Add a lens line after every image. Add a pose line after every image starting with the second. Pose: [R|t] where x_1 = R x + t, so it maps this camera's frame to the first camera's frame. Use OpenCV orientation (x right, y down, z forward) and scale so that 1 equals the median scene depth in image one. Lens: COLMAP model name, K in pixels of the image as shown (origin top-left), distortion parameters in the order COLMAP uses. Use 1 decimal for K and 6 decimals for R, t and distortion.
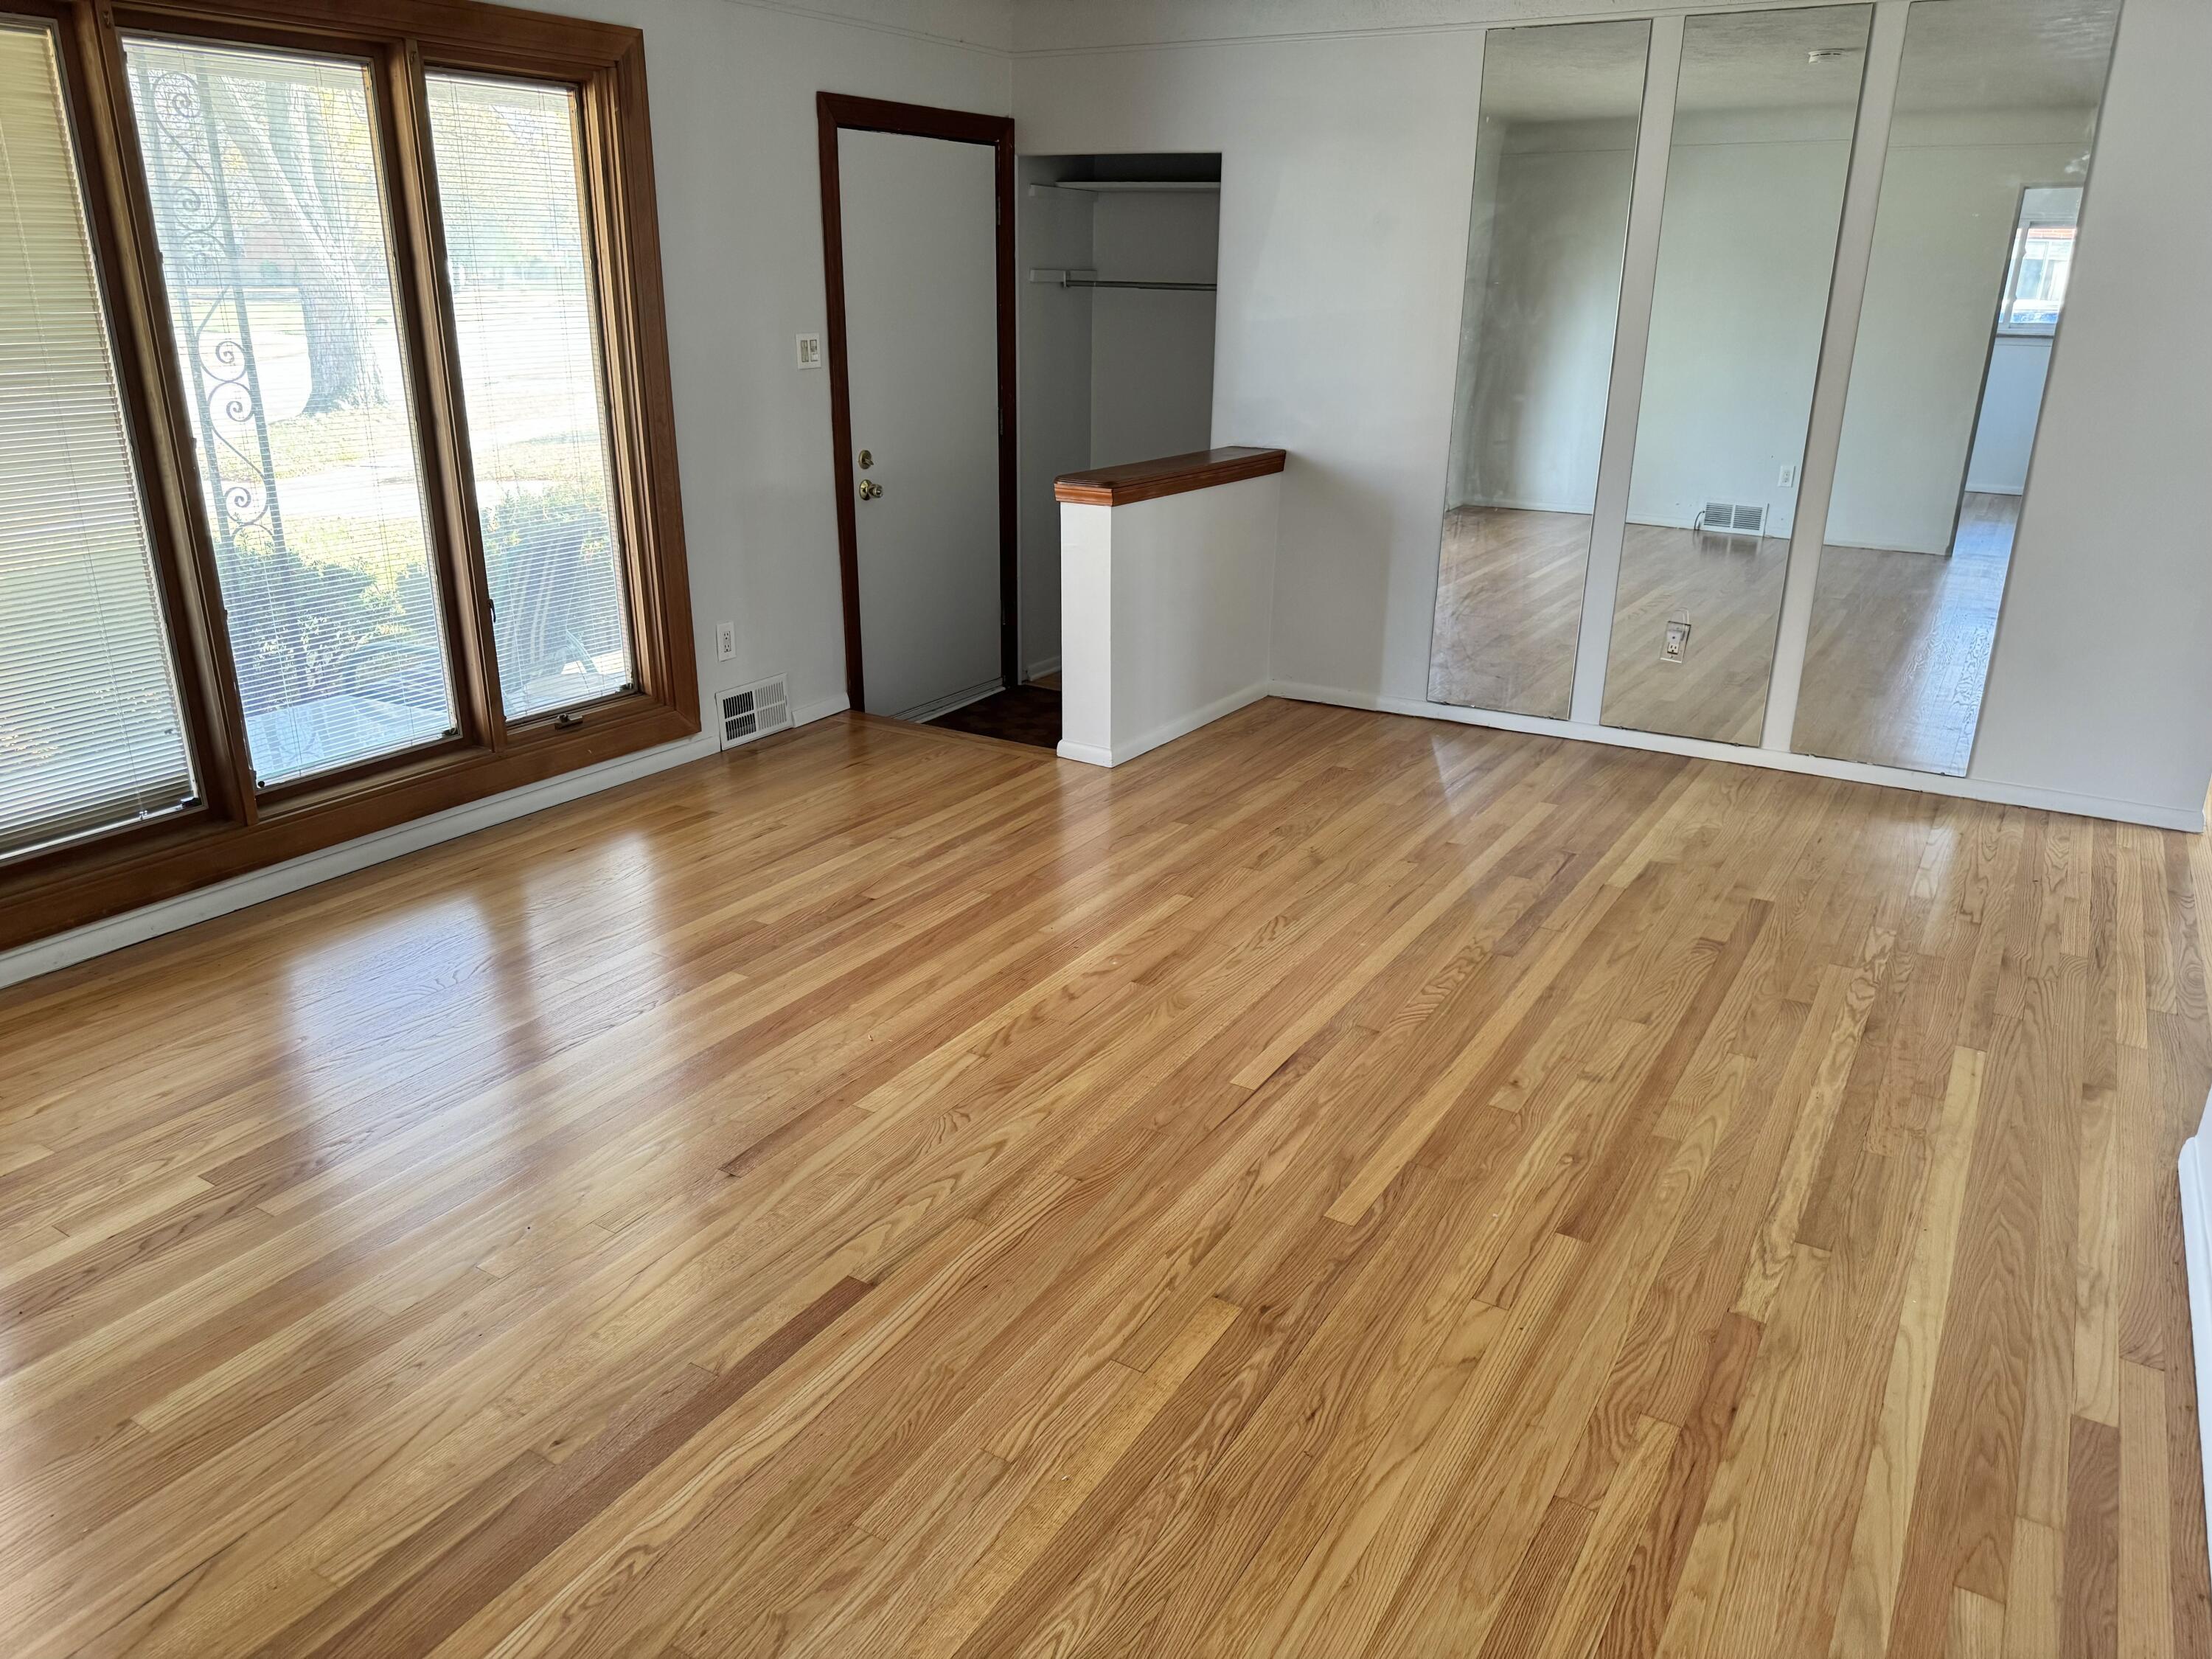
lens RADIAL K [[1581.2, 0, 1111.0], [0, 1581.2, 822.9], [0, 0, 1]] dist [0.028948, -0.010644]
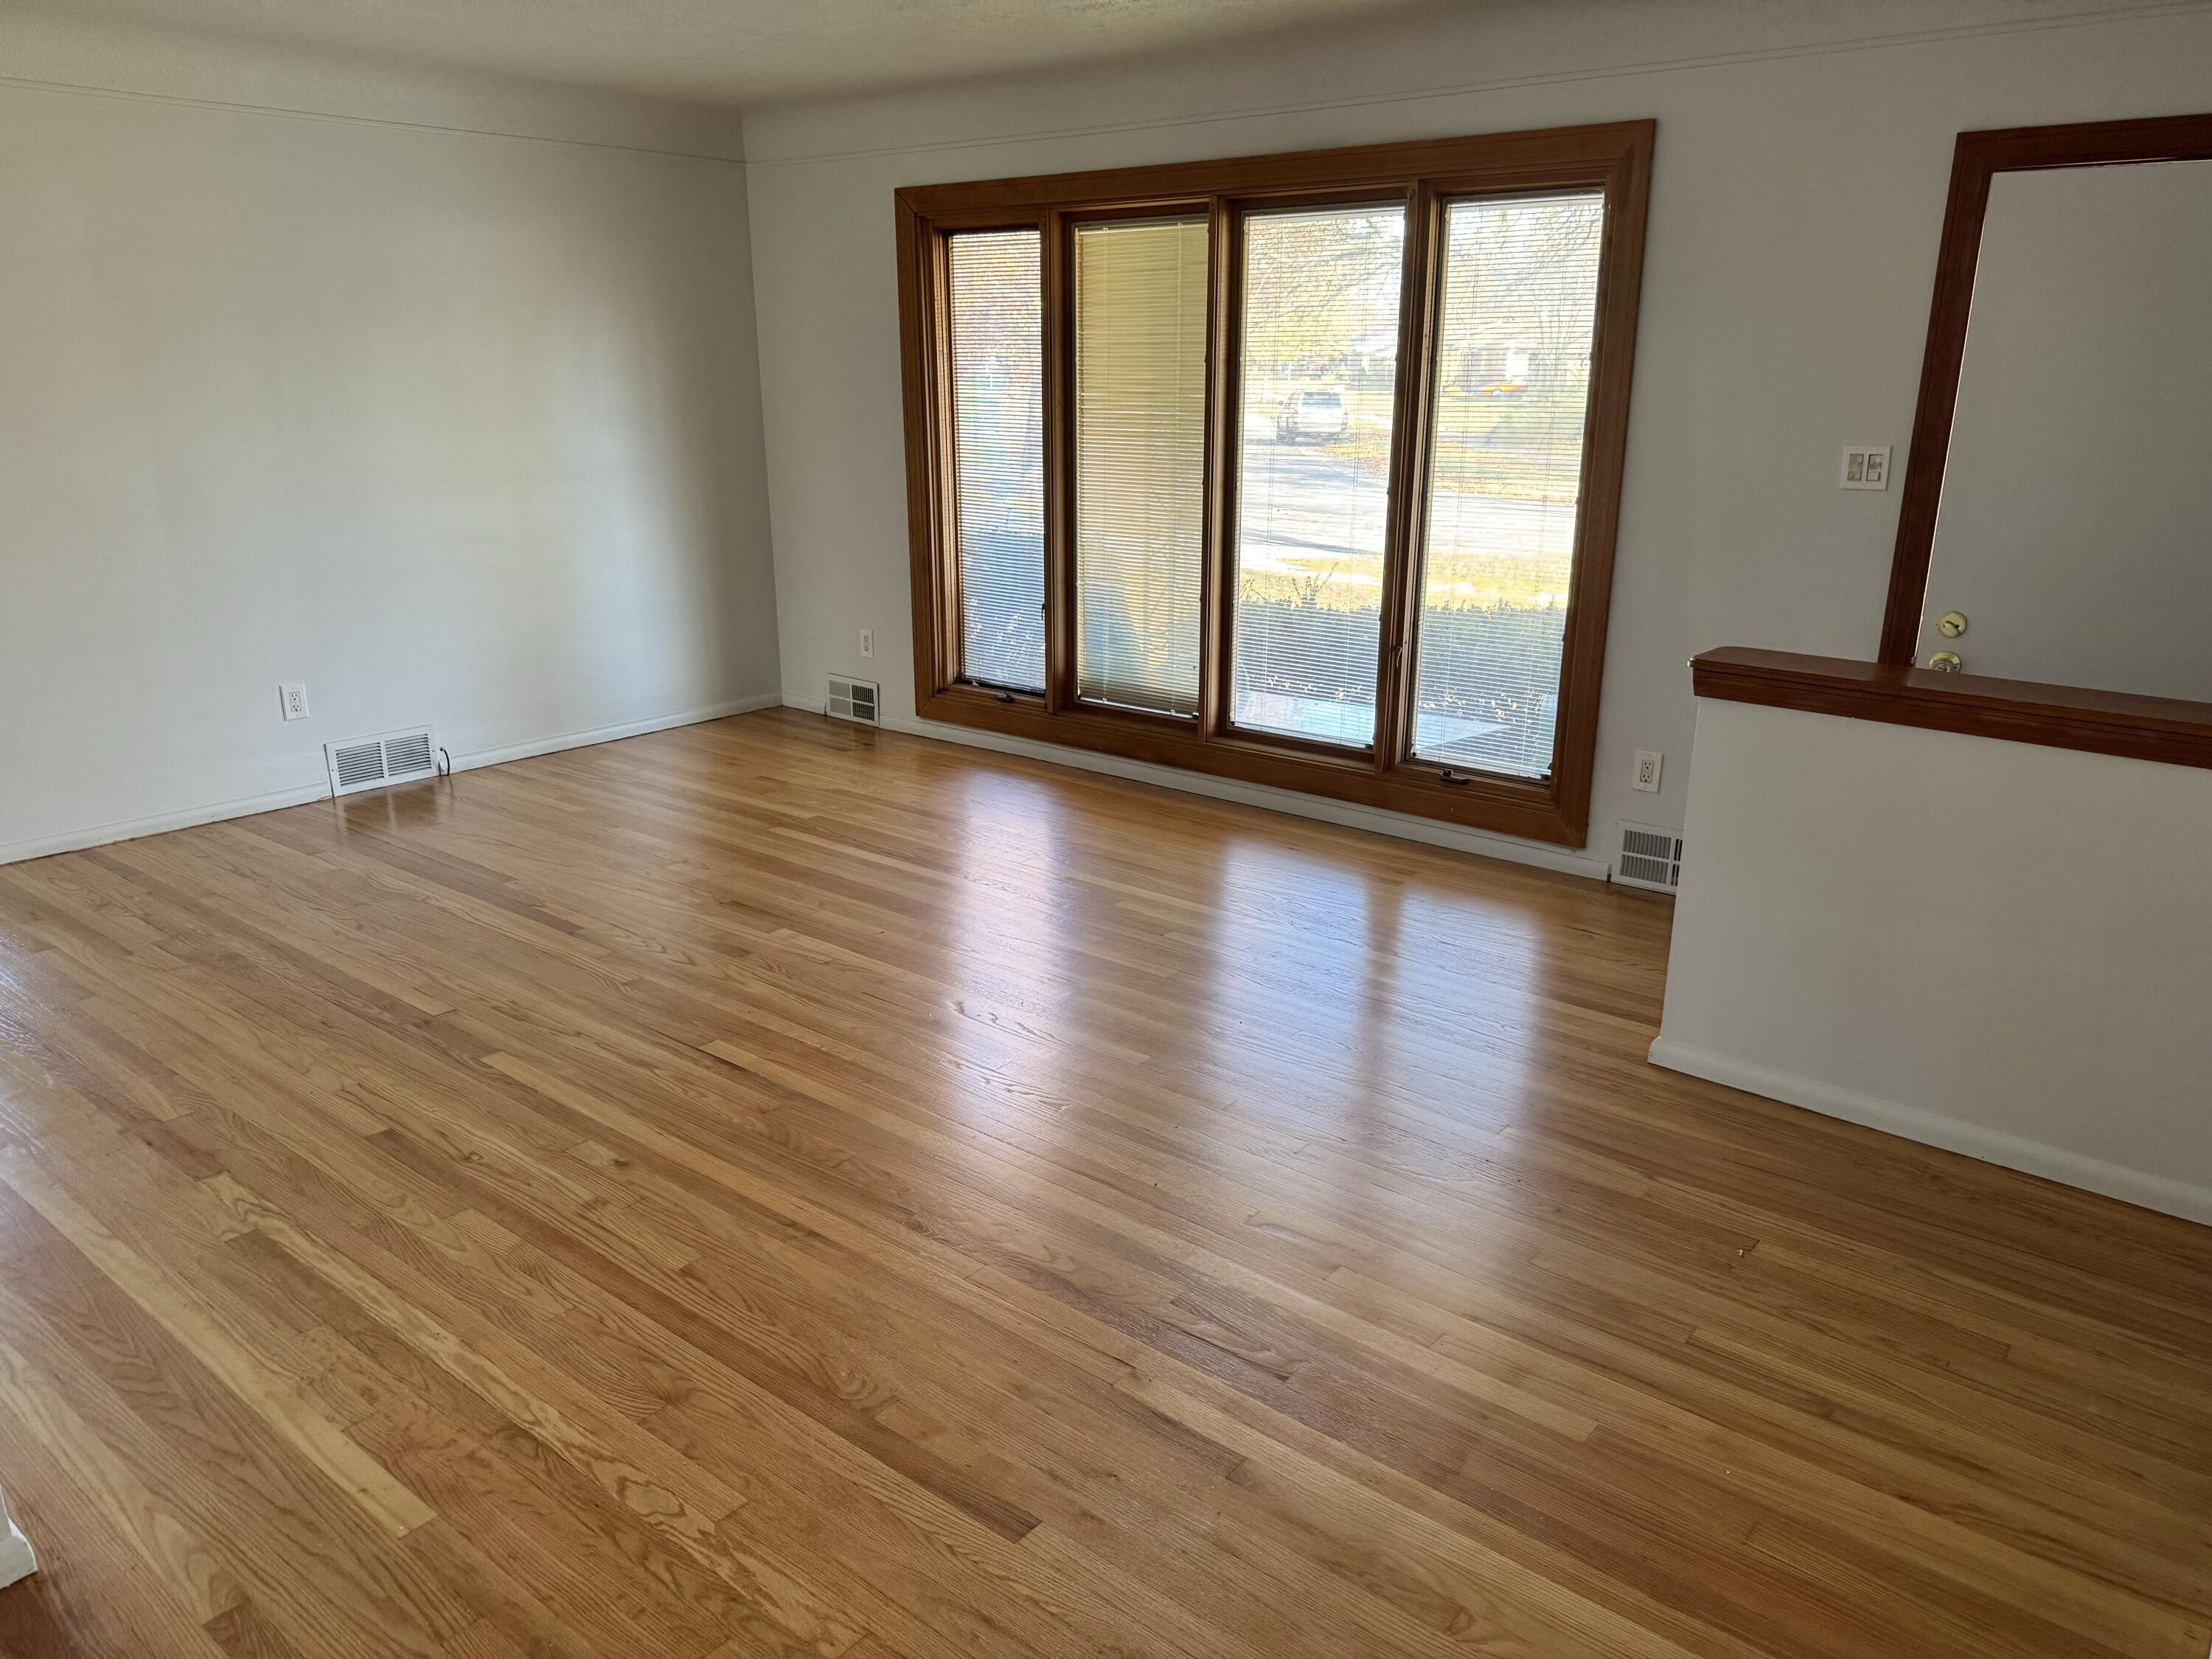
lens RADIAL K [[1581.2, 0, 1109.8], [0, 1581.2, 839.1], [0, 0, 1]] dist [0.028948, -0.010644]
pose [[-0.151759, 0.275837, -0.949149, 0.972216], [-0.329073, 0.891389, 0.311667, -0.379137], [0.932030, 0.359637, -0.044506, 1.115005]]
